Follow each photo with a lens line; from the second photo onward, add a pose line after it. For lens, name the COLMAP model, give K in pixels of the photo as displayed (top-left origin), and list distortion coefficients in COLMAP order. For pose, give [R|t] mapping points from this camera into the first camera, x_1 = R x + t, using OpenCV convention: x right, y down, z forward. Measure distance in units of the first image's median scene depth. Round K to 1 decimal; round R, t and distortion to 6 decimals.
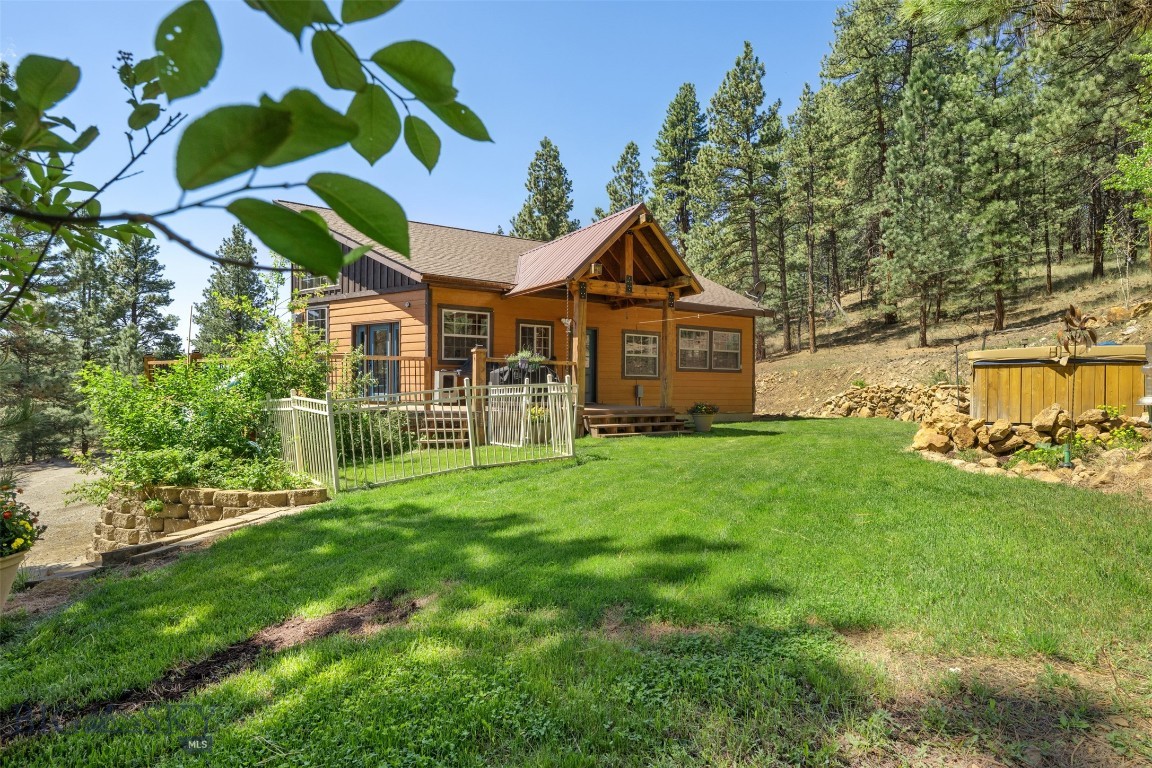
lens RADIAL K [[574.2, 0, 582.9], [0, 574.2, 391.4], [0, 0, 1]] dist [0.002031, -0.000047]
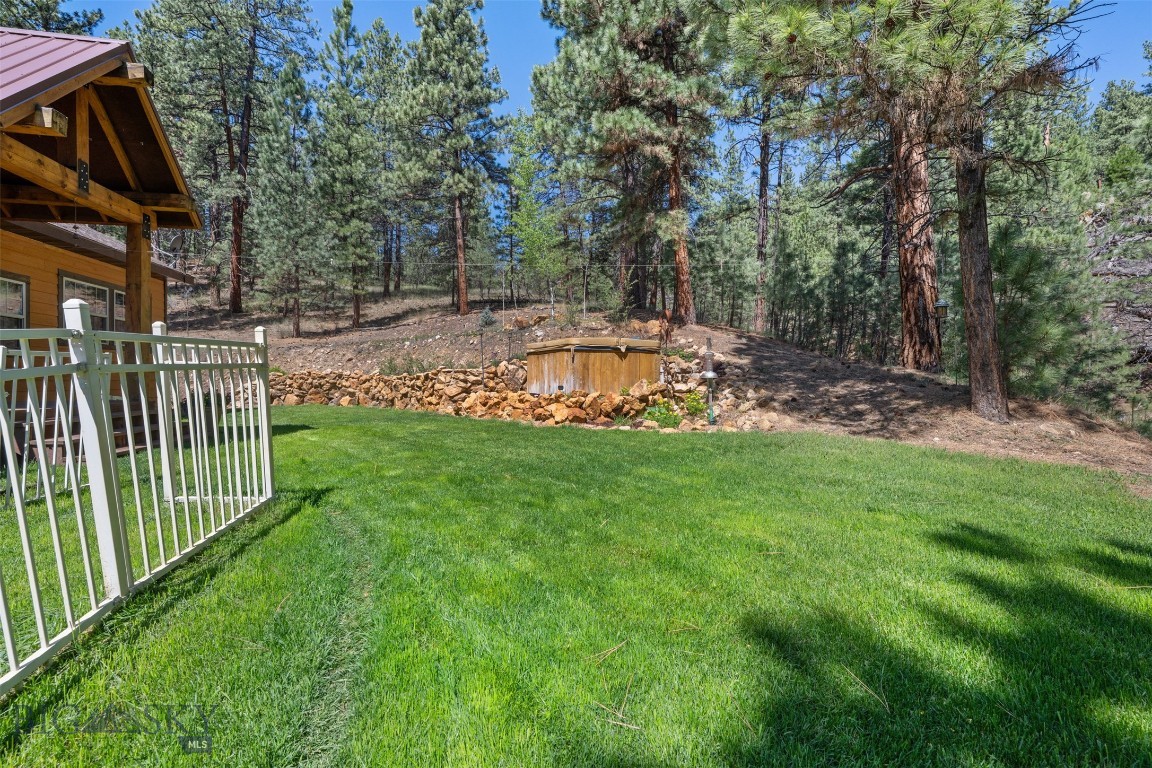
lens RADIAL K [[508.5, 0, 564.2], [0, 508.5, 383.3], [0, 0, 1]] dist [-0.008378, 0.000564]
pose [[0.352989, -0.010760, 0.935566, -0.142915], [0.011049, 0.999912, 0.007331, 0.007672], [-0.935562, 0.007749, 0.353077, 0.278146]]
